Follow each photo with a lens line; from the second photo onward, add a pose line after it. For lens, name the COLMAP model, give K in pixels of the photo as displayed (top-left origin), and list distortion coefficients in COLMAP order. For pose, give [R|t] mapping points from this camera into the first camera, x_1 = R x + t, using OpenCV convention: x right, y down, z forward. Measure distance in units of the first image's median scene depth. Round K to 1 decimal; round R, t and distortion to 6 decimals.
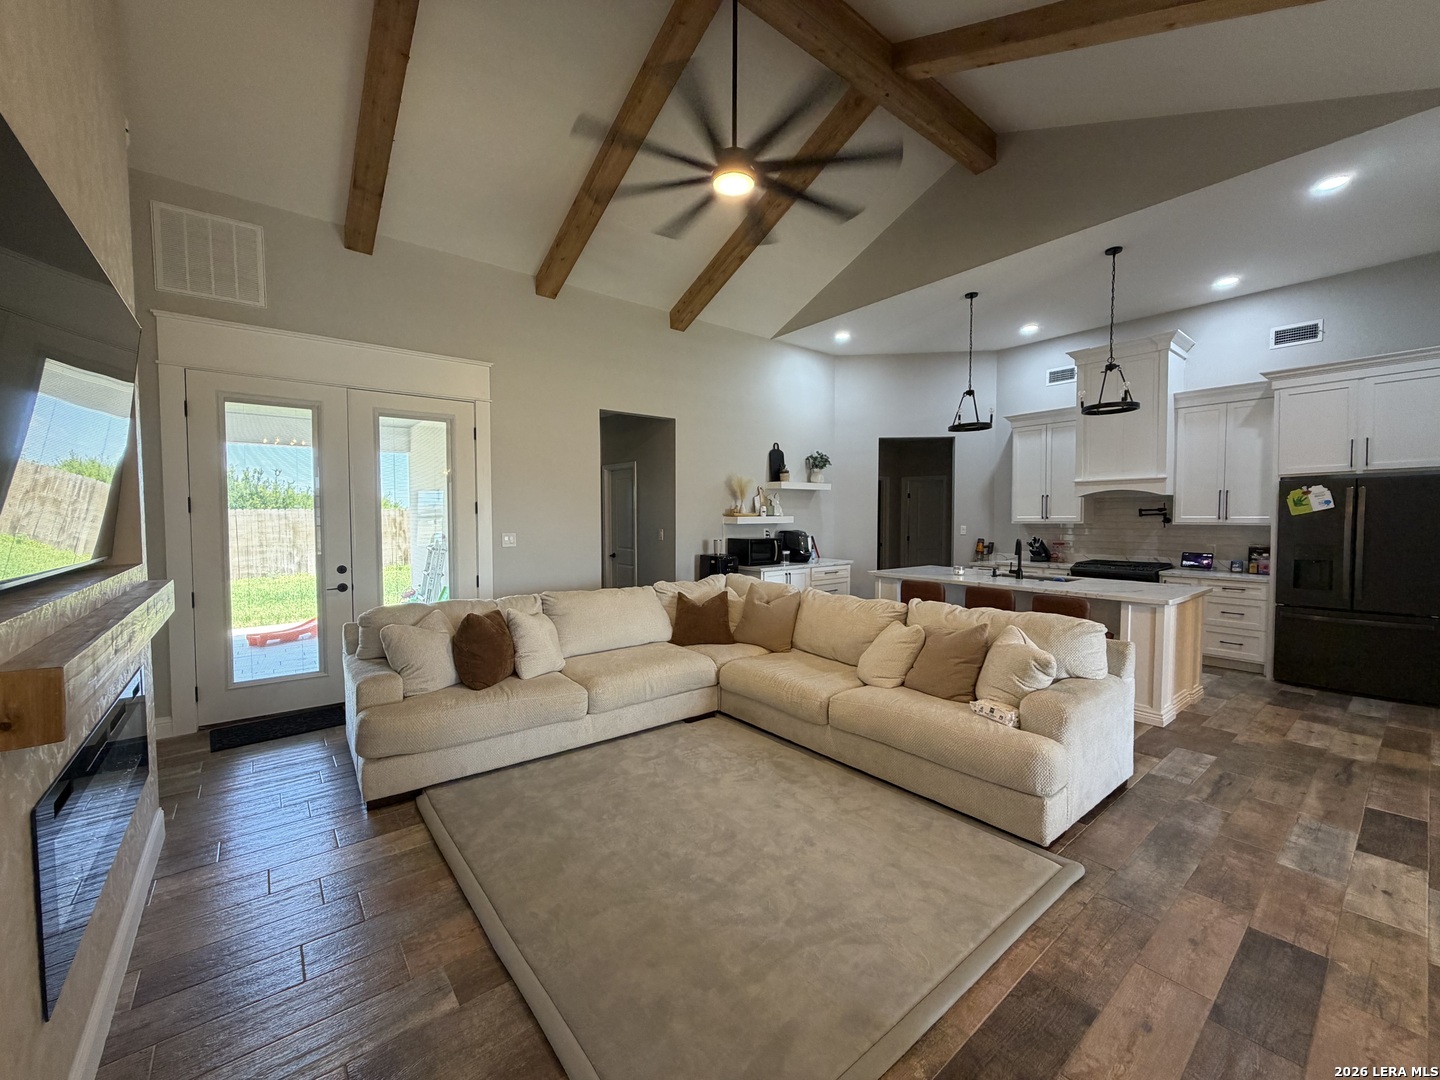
lens RADIAL K [[571.7, 0, 719.9], [0, 571.7, 539.3], [0, 0, 1]] dist [-0.000228, 0.000276]
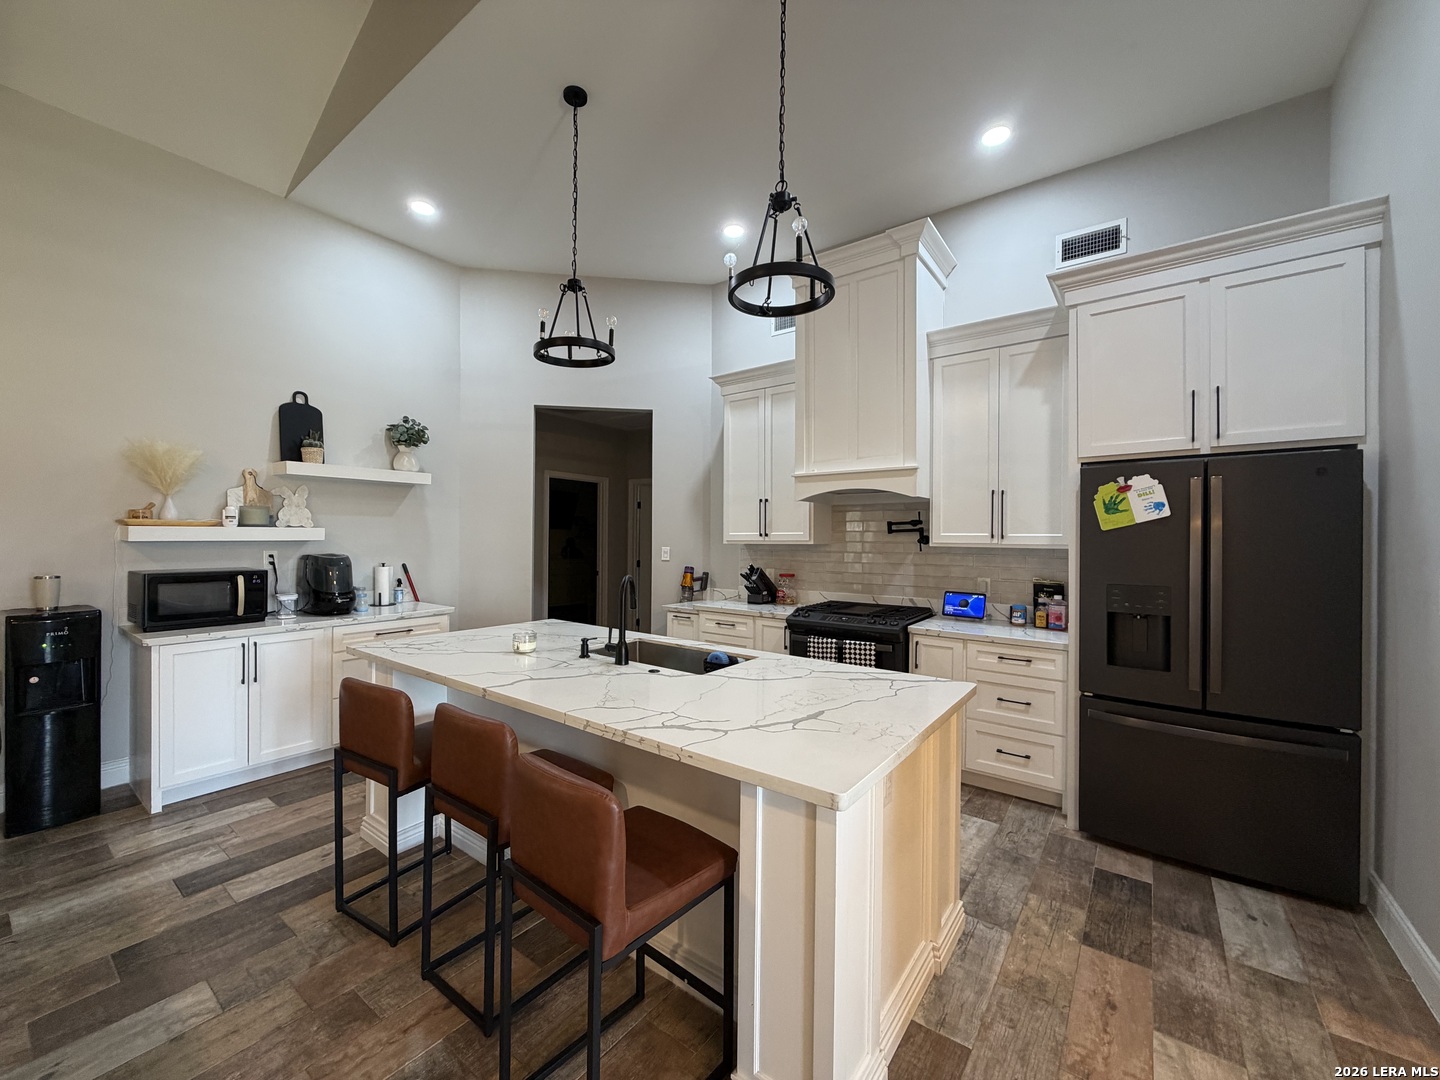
lens RADIAL K [[571.7, 0, 717.2], [0, 571.7, 540.0], [0, 0, 1]] dist [-0.000228, 0.000276]
pose [[0.967590, 0.008211, 0.252394, 0.434599], [0.000620, 0.999391, -0.034888, -0.012004], [-0.252527, 0.033914, 0.966995, 0.484234]]
